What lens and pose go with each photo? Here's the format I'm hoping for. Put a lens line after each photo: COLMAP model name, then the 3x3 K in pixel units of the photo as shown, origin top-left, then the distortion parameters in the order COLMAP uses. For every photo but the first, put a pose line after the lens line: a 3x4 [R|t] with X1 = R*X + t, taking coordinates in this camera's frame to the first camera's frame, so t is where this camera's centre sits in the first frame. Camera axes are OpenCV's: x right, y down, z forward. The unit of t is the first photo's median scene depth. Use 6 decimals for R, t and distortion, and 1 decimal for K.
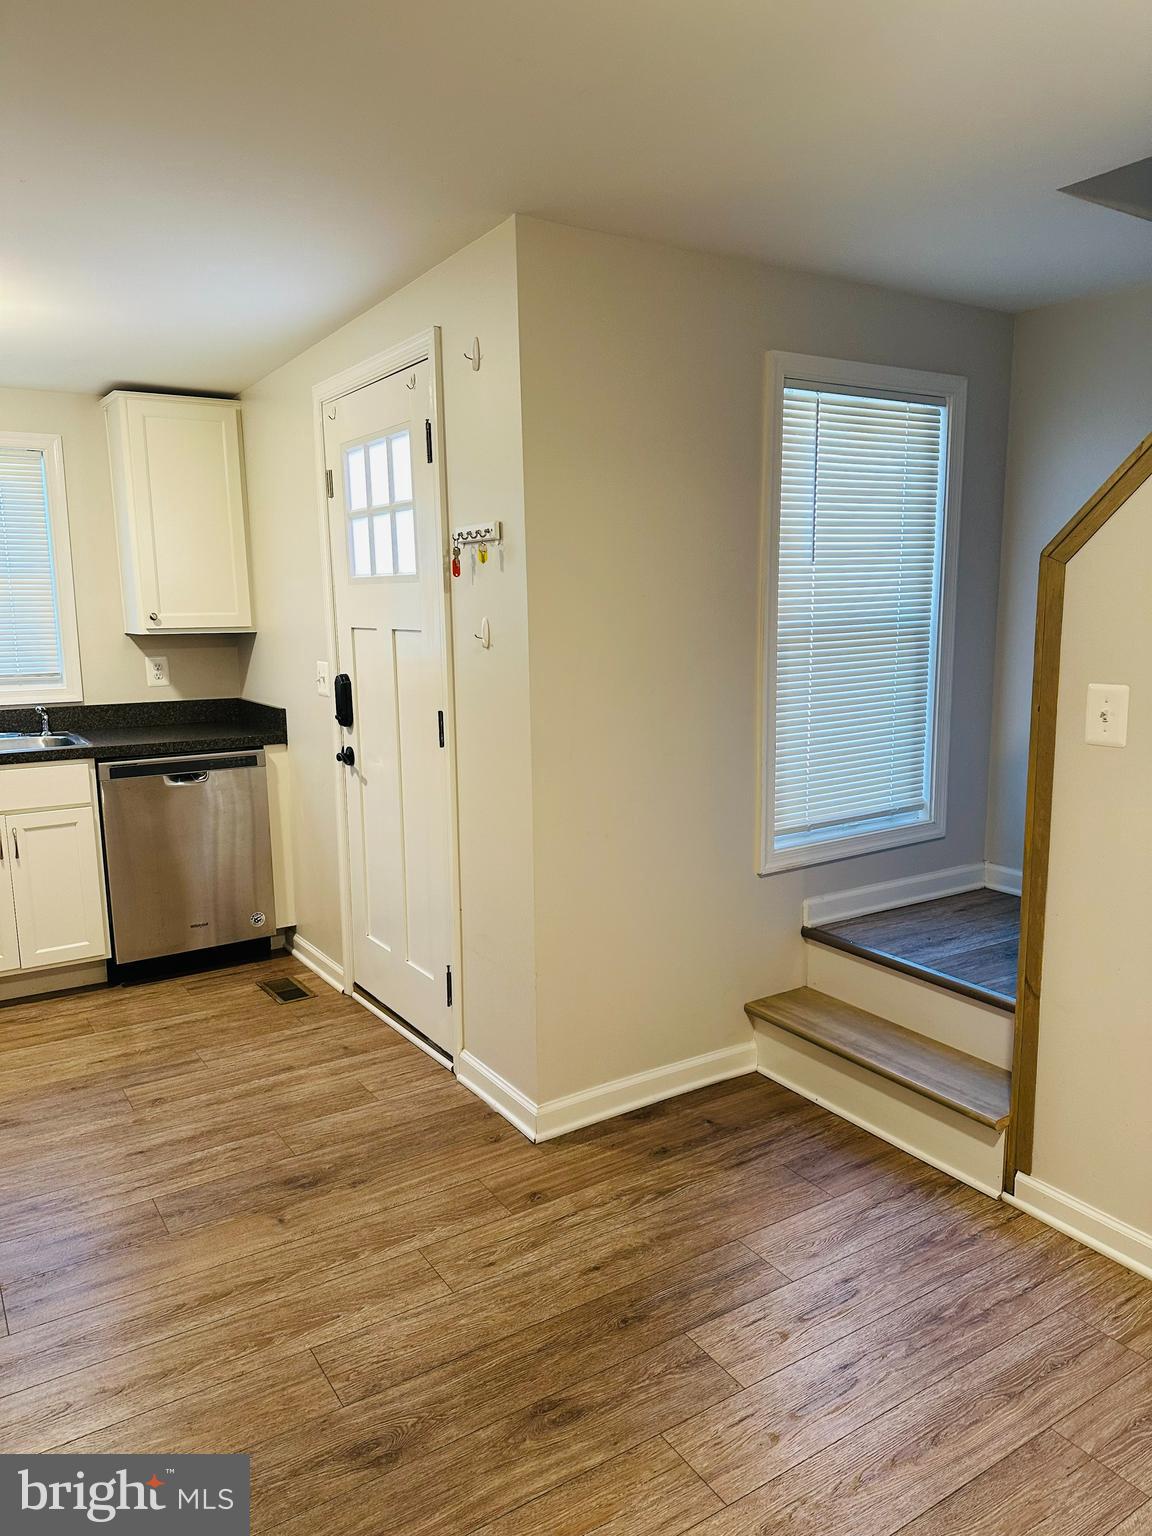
lens RADIAL K [[1092.3, 0, 575.0], [0, 1092.3, 771.4], [0, 0, 1]] dist [0.093516, -0.085089]
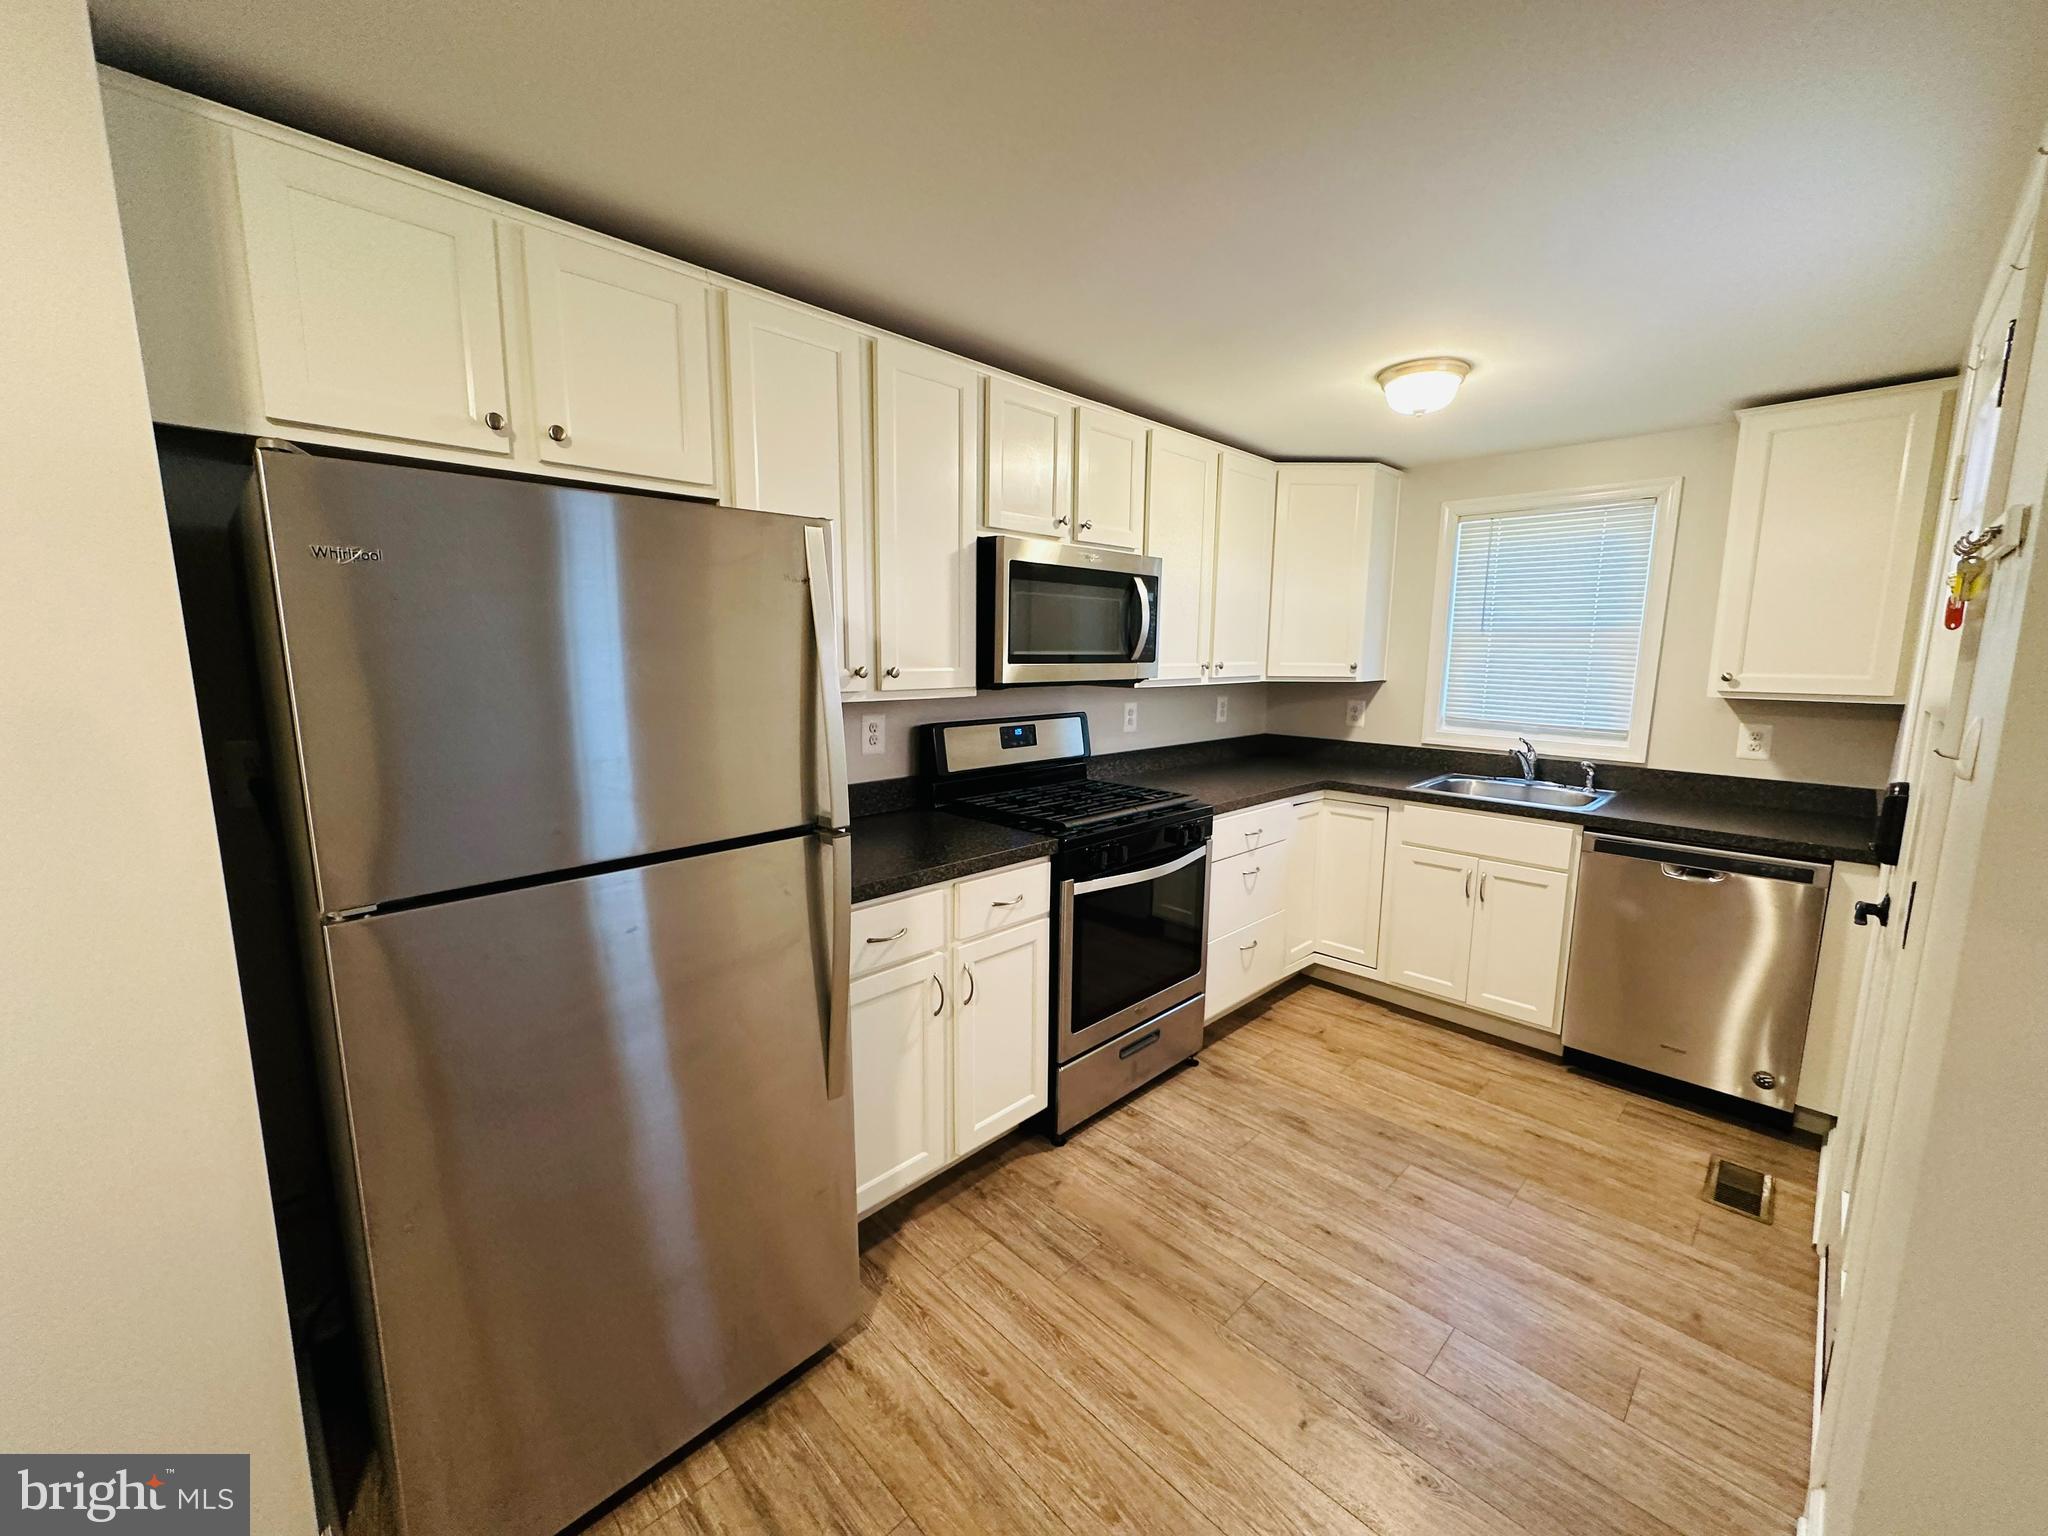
lens RADIAL K [[817.1, 0, 1020.6], [0, 817.1, 768.5], [0, 0, 1]] dist [0.000079, 0.000507]
pose [[0.204597, 0.162234, -0.965308, 0.139223], [-0.160857, 0.978335, 0.130330, -0.080478], [0.965539, 0.128611, 0.226261, 0.427289]]
